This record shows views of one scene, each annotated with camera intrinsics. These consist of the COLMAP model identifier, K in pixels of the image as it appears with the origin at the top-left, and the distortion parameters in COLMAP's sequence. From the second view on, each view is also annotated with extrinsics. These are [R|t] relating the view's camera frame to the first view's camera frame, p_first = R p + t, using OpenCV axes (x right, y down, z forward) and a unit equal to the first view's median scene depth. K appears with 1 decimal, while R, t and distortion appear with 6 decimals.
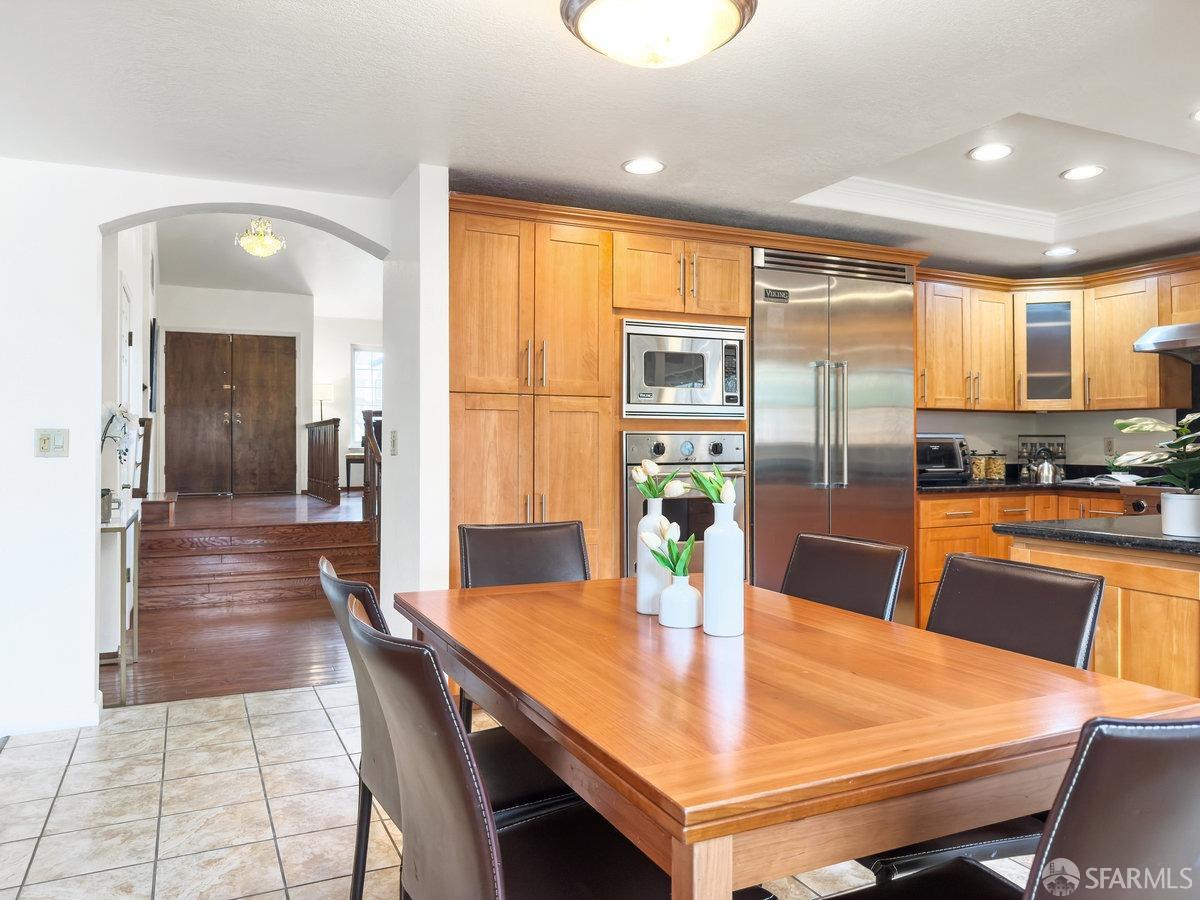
lens RADIAL K [[857.6, 0, 597.2], [0, 857.6, 441.8], [0, 0, 1]] dist [-0.011403, -0.001021]
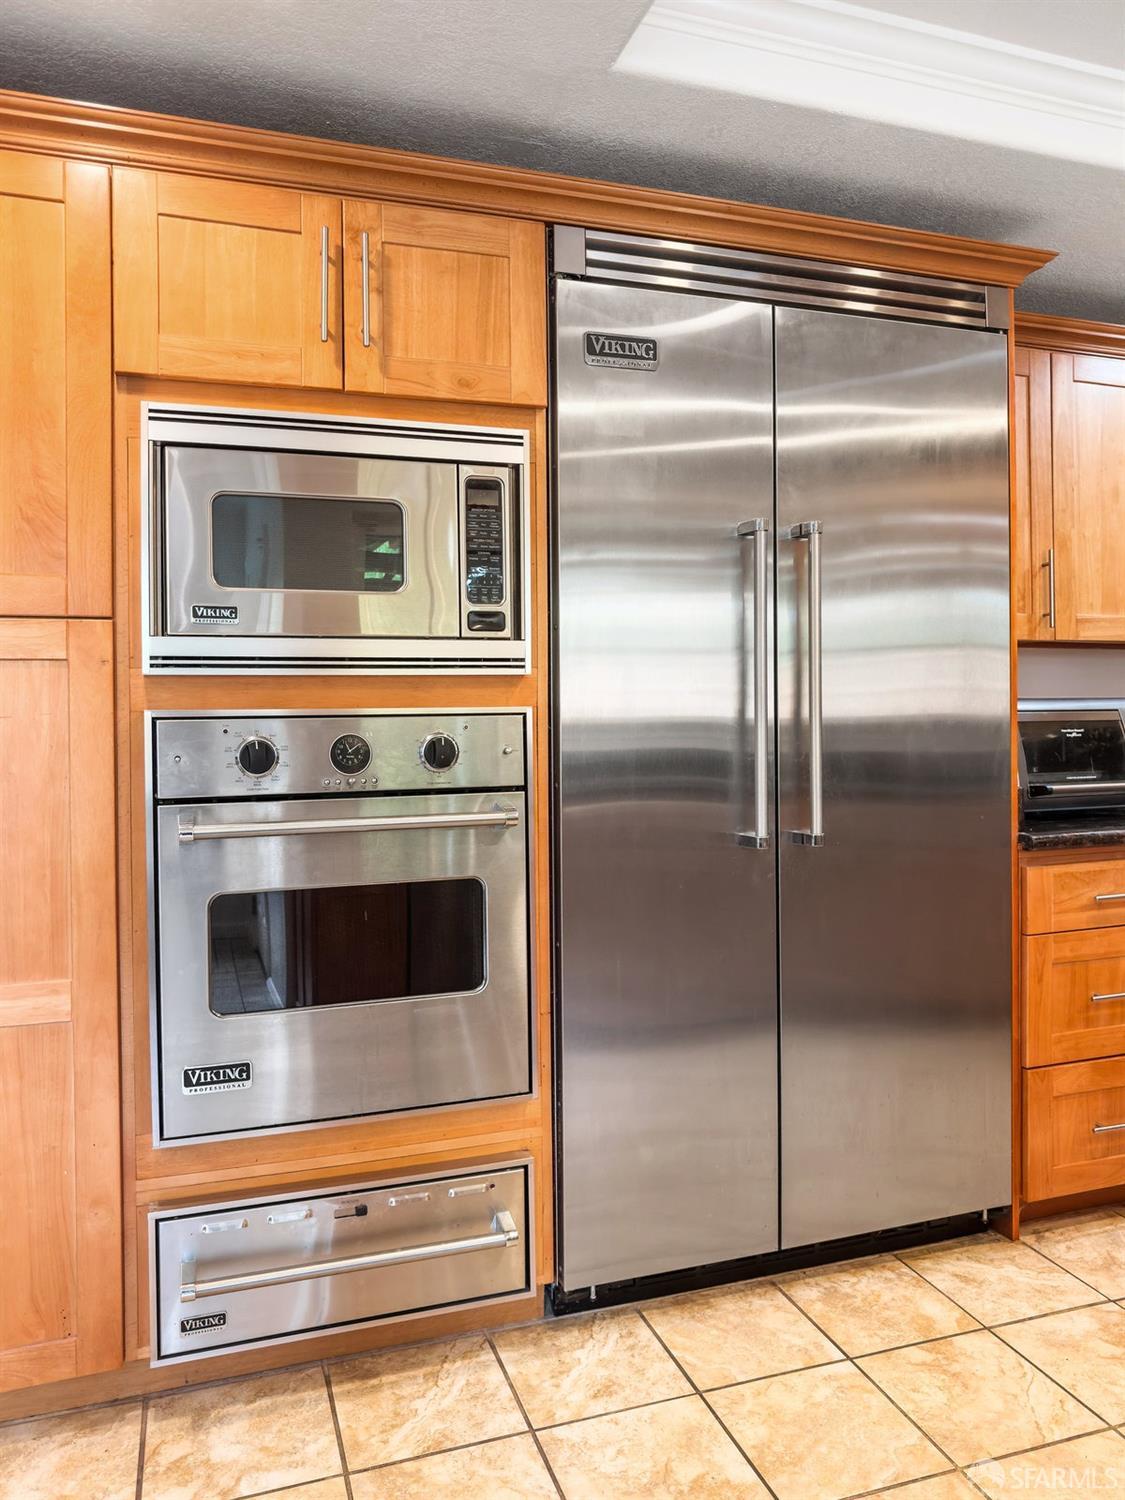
lens RADIAL K [[1088.5, 0, 586.9], [0, 1088.5, 712.2], [0, 0, 1]] dist [-0.006767, -0.004347]
pose [[0.995219, -0.006697, -0.097442, 0.246366], [0.008132, 0.999864, 0.014346, -0.015809], [0.097332, -0.015069, 0.995138, 0.521697]]
